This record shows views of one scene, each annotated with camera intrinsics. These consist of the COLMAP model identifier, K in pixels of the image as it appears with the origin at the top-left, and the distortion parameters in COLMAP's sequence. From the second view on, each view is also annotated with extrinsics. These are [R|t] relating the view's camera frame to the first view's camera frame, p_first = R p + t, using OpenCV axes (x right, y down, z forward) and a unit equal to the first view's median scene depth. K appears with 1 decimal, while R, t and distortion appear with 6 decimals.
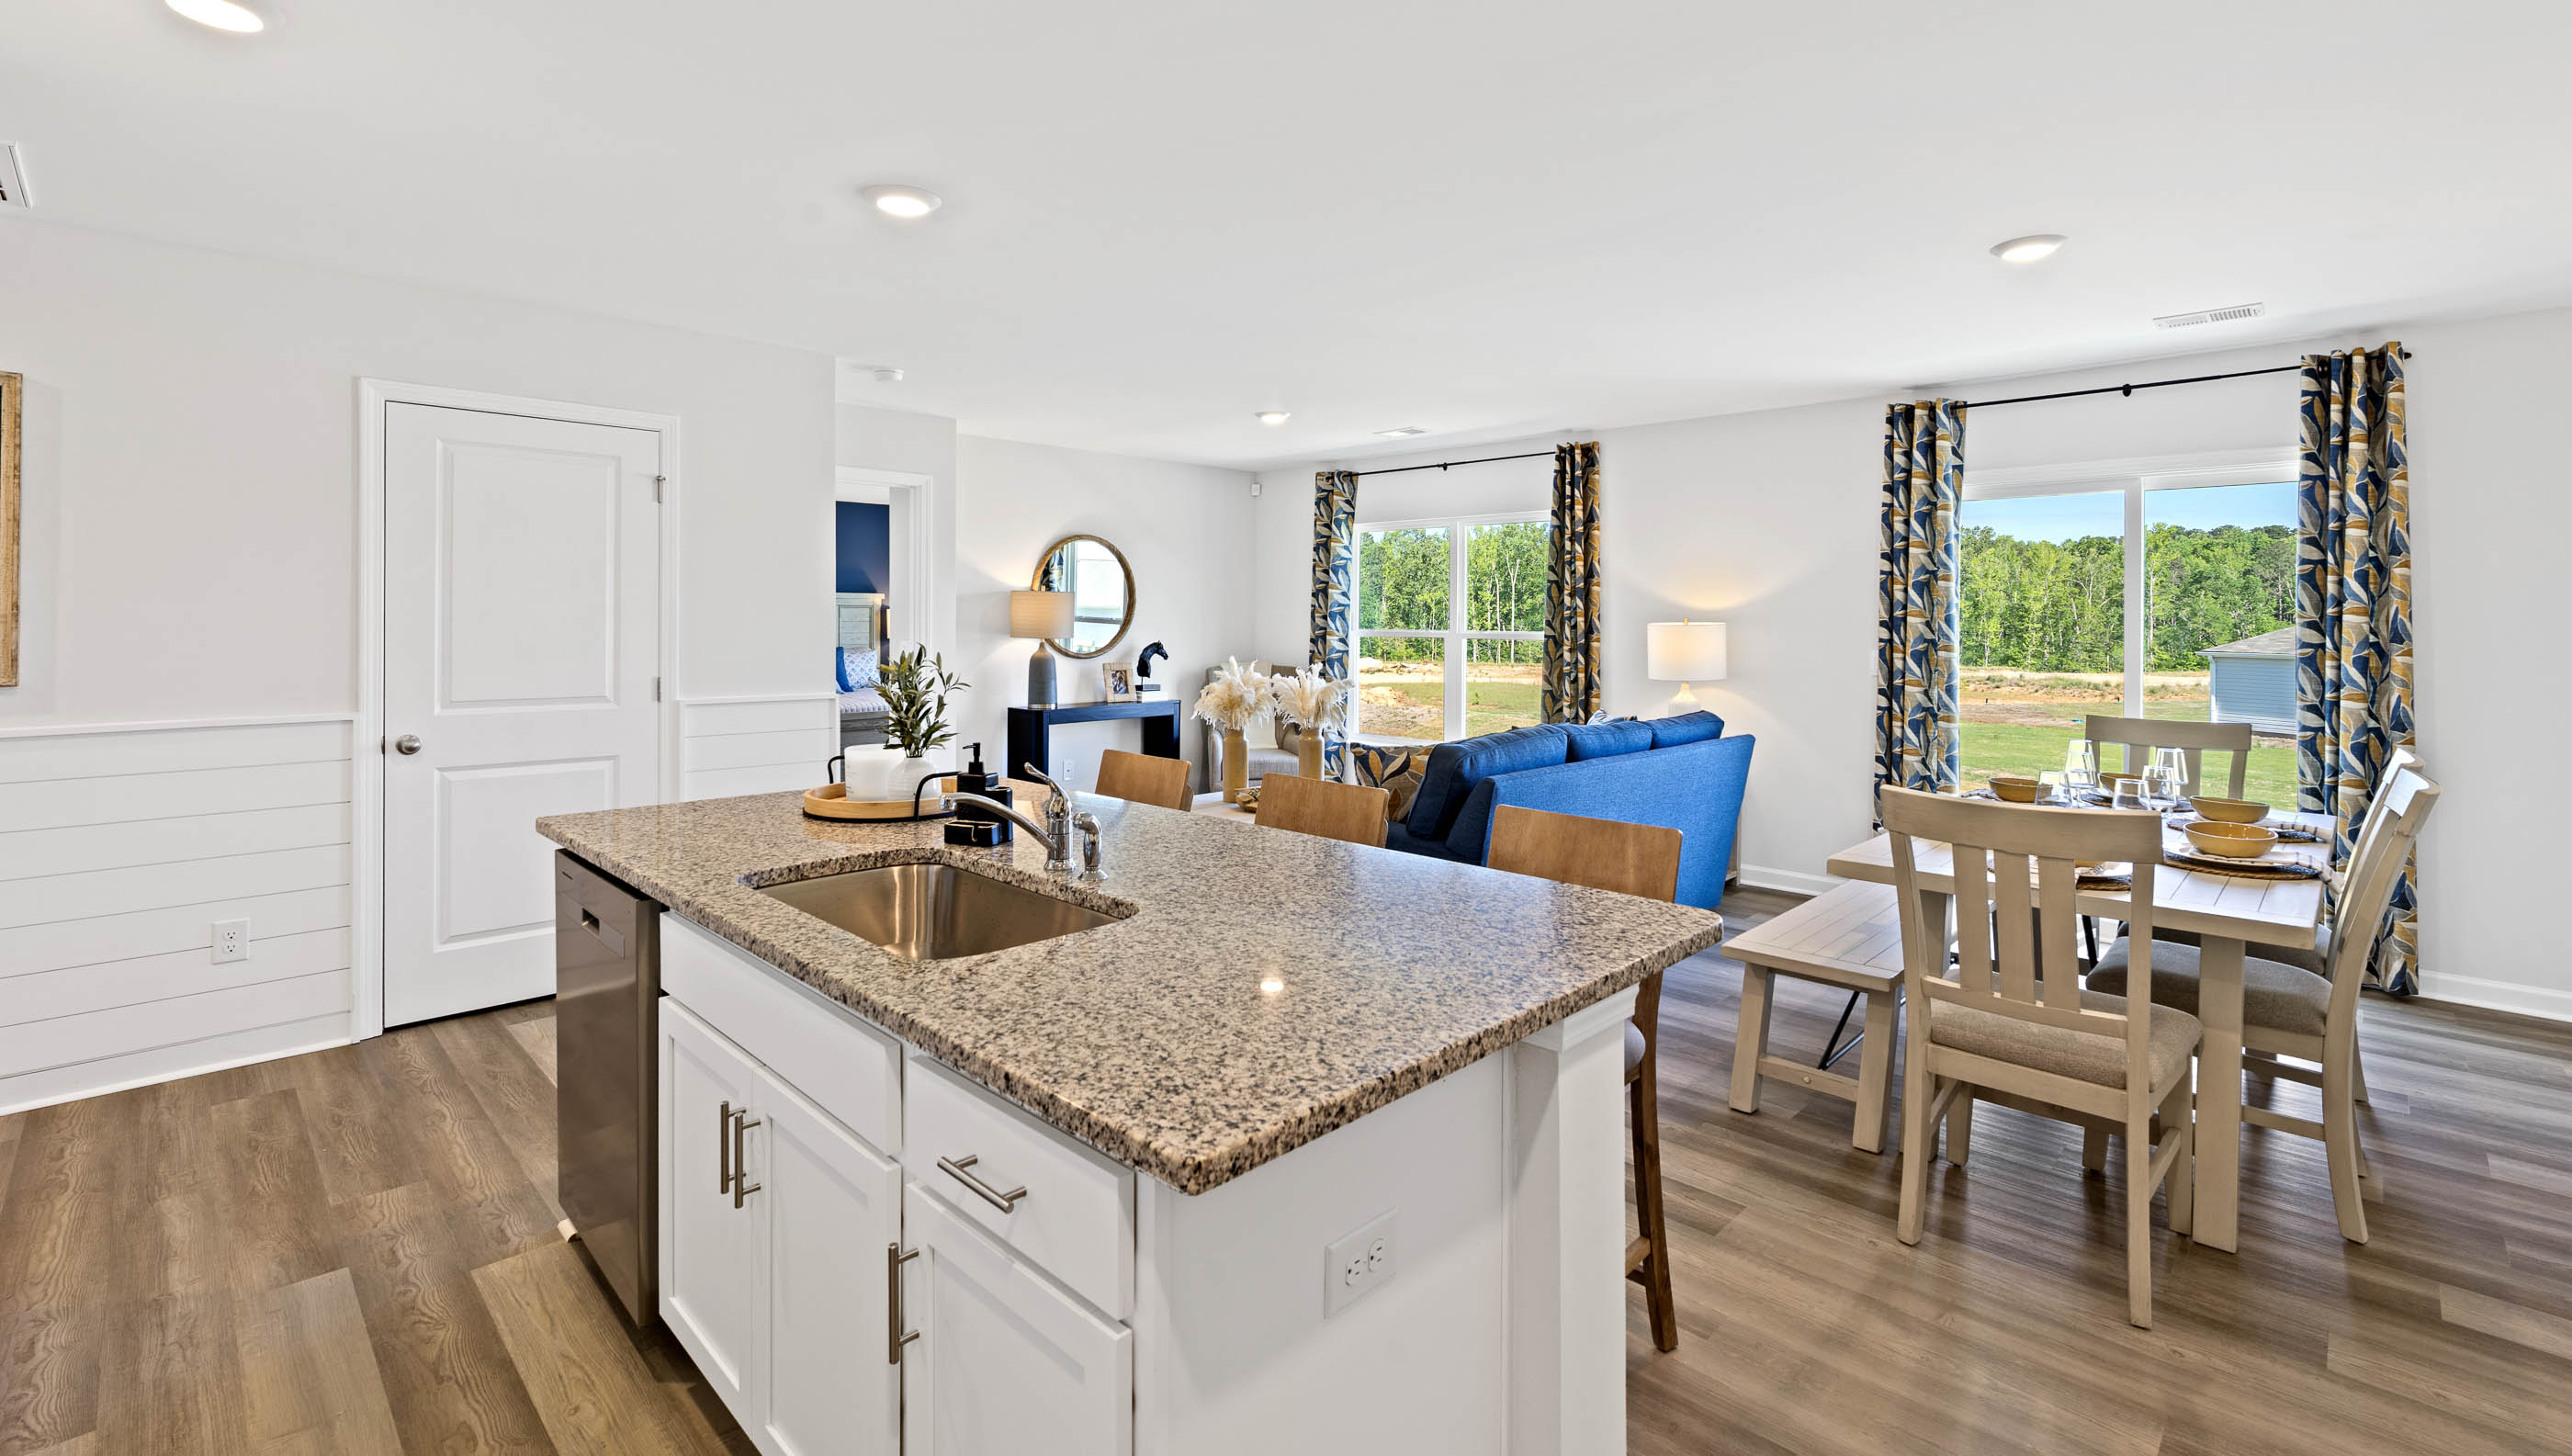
lens RADIAL K [[1125.4, 0, 1290.9], [0, 1125.4, 615.5], [0, 0, 1]] dist [-0.008038, 0.001191]
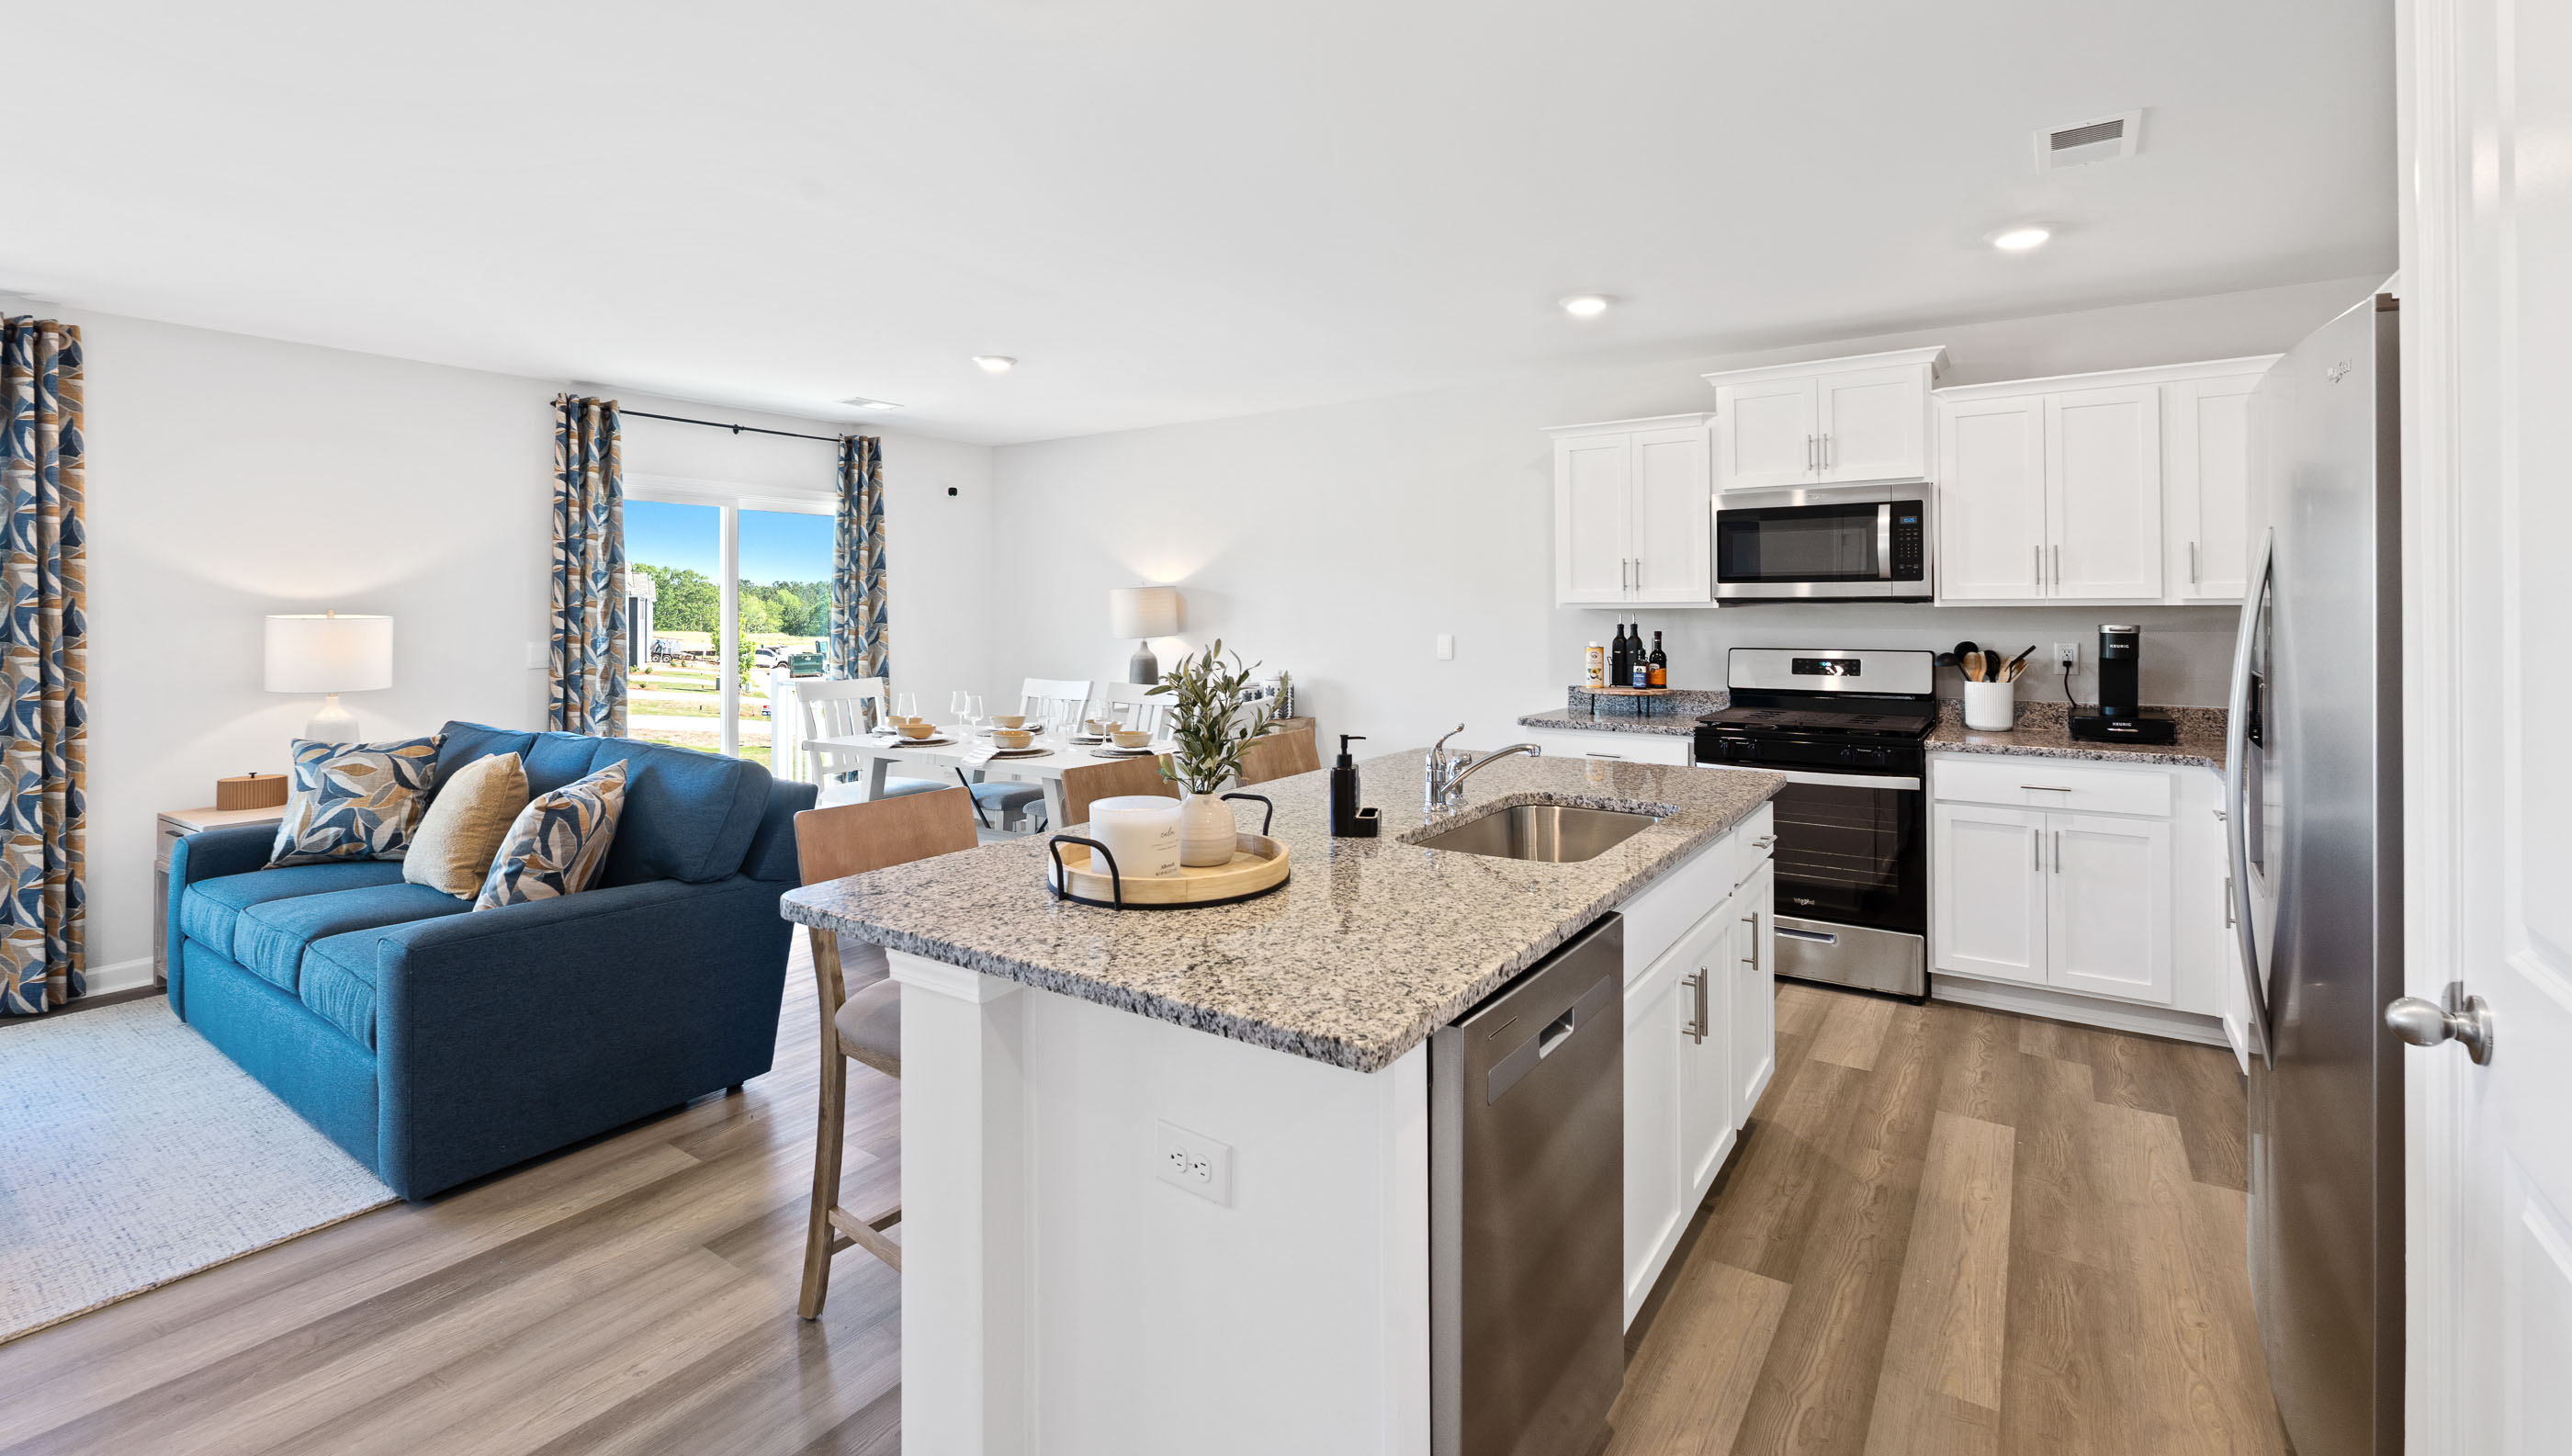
lens RADIAL K [[1125.4, 0, 1267.4], [0, 1125.4, 589.9], [0, 0, 1]] dist [-0.008038, 0.001191]
pose [[-0.163192, 0.014155, 0.986493, -0.787154], [0.002059, 0.999900, -0.014007, 0.001267], [-0.986592, -0.000255, -0.163204, 0.788772]]
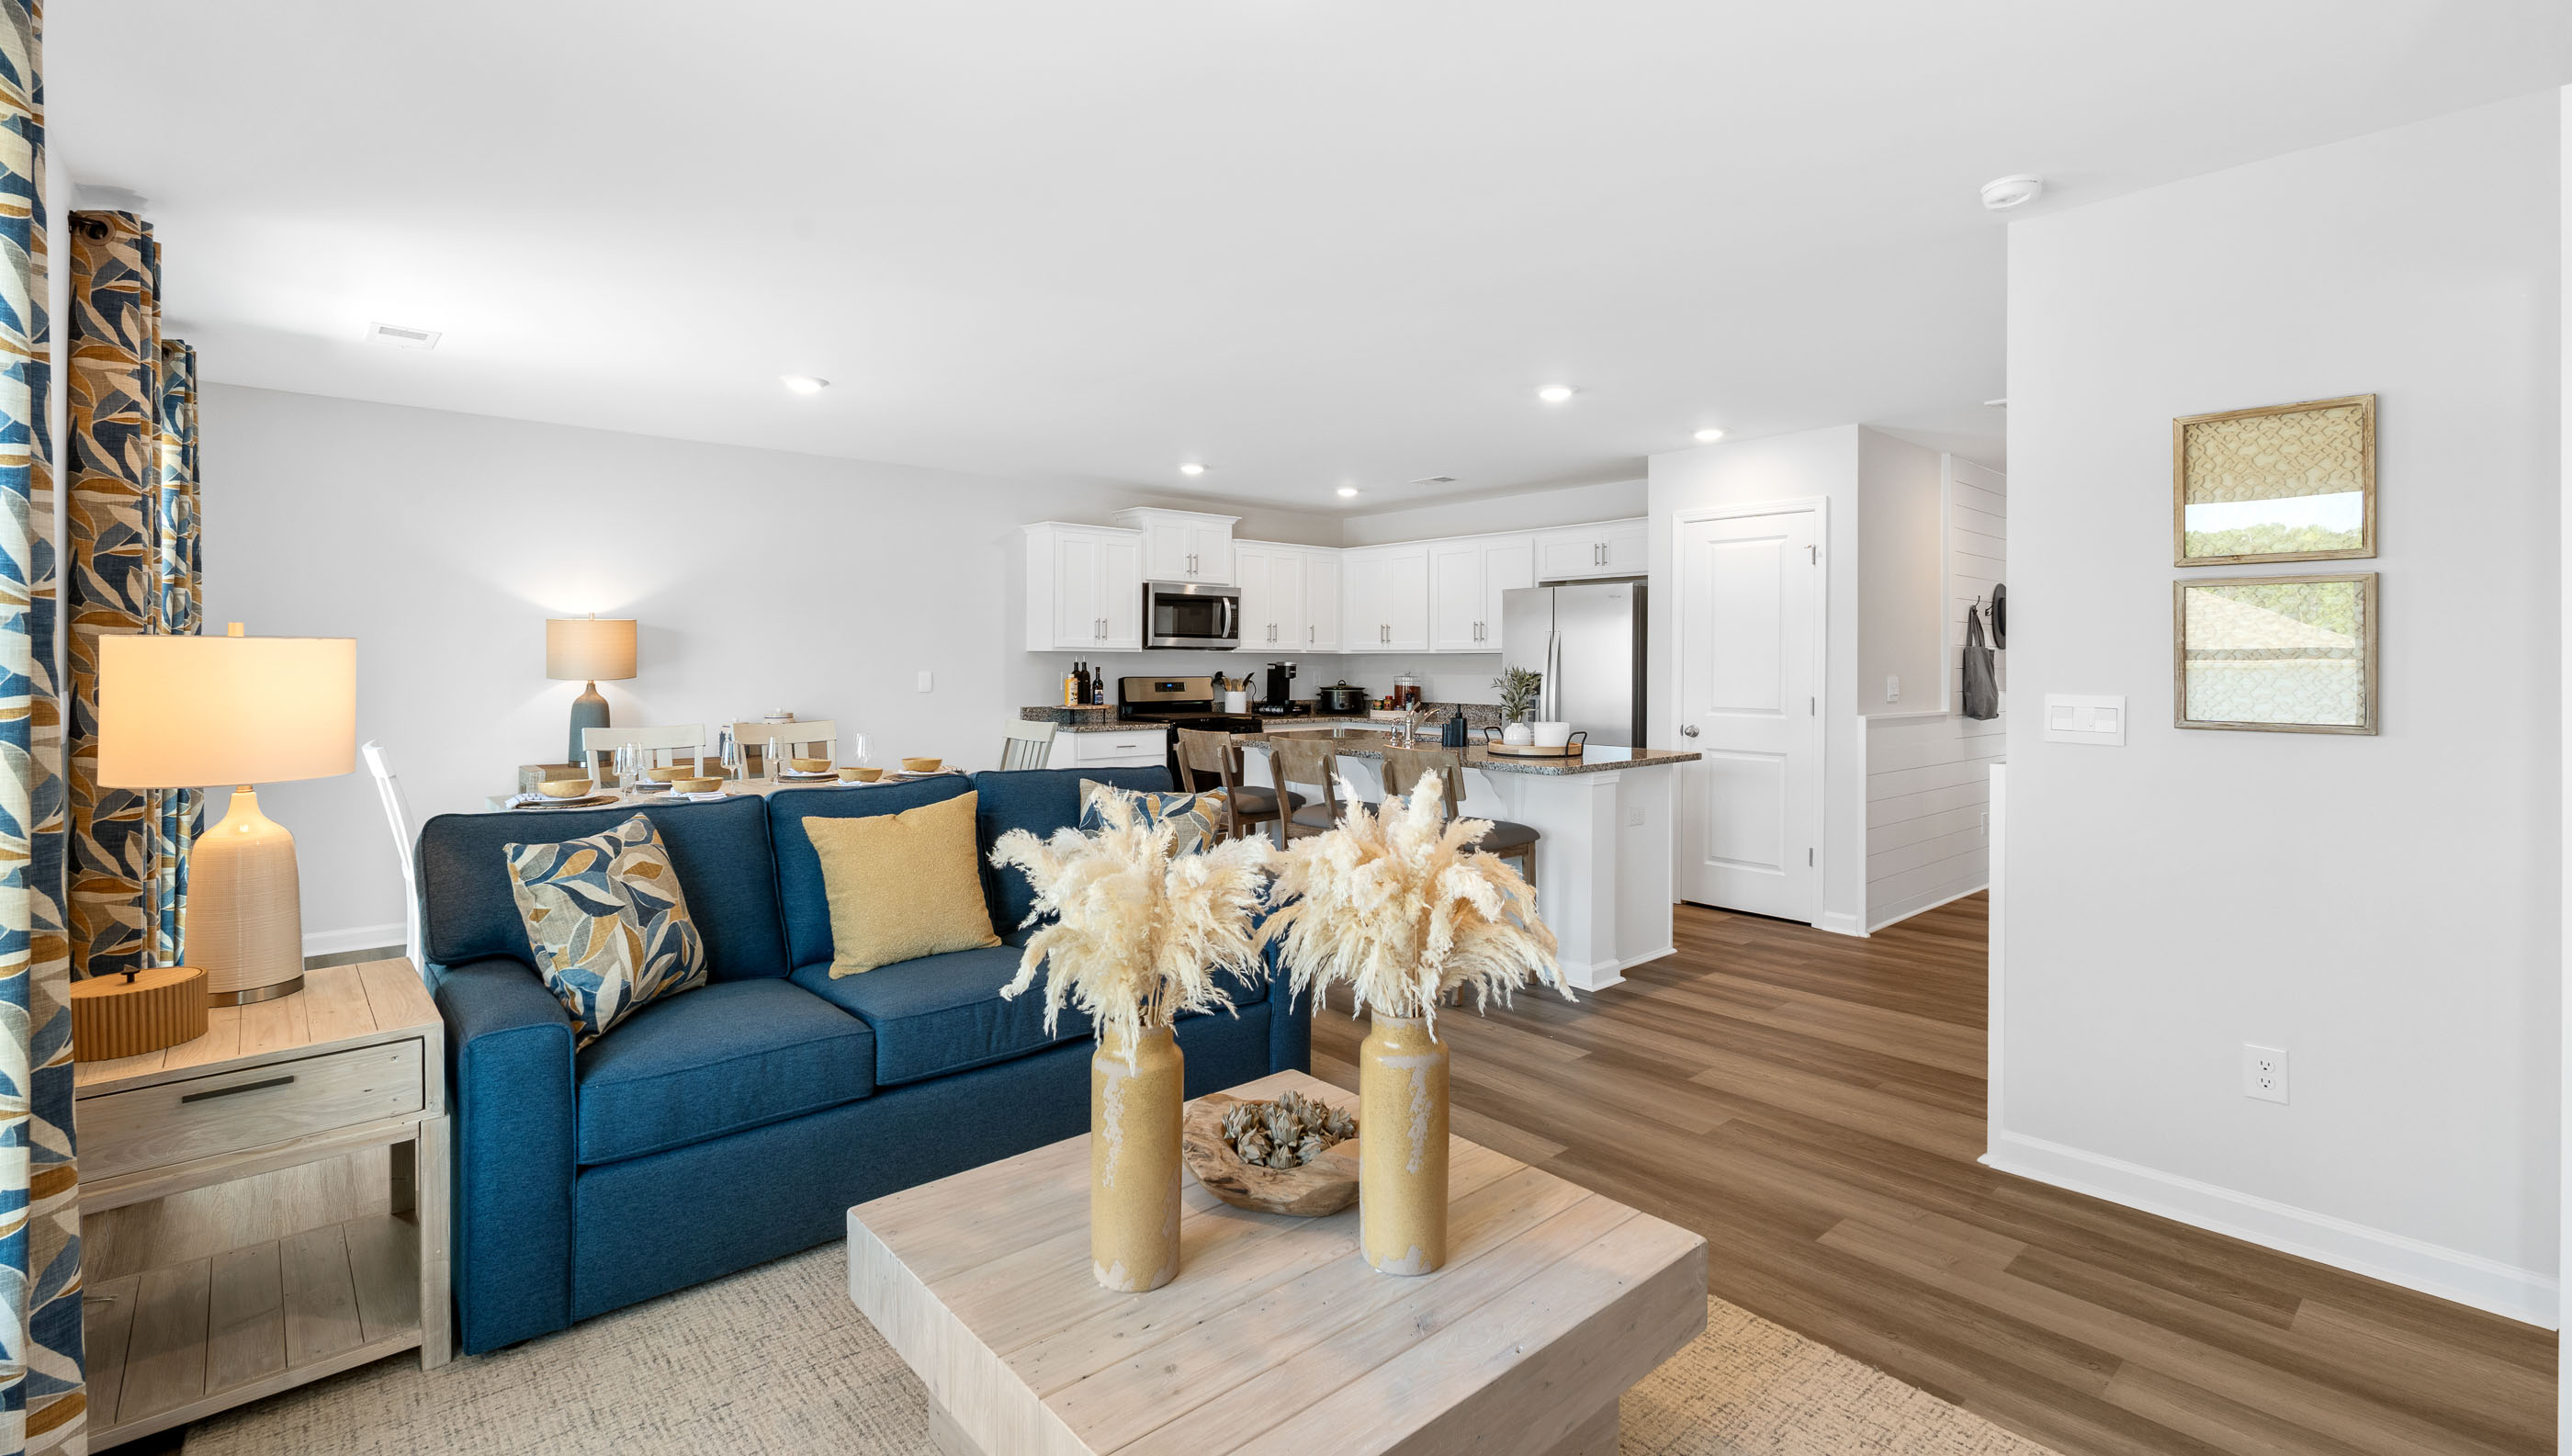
lens RADIAL K [[1125.4, 0, 1299.3], [0, 1125.4, 722.9], [0, 0, 1]] dist [-0.008038, 0.001191]
pose [[-0.997747, -0.010848, 0.066212, -0.063957], [-0.007292, 0.998530, 0.053703, 0.021478], [-0.066698, 0.053099, -0.996359, 2.117087]]
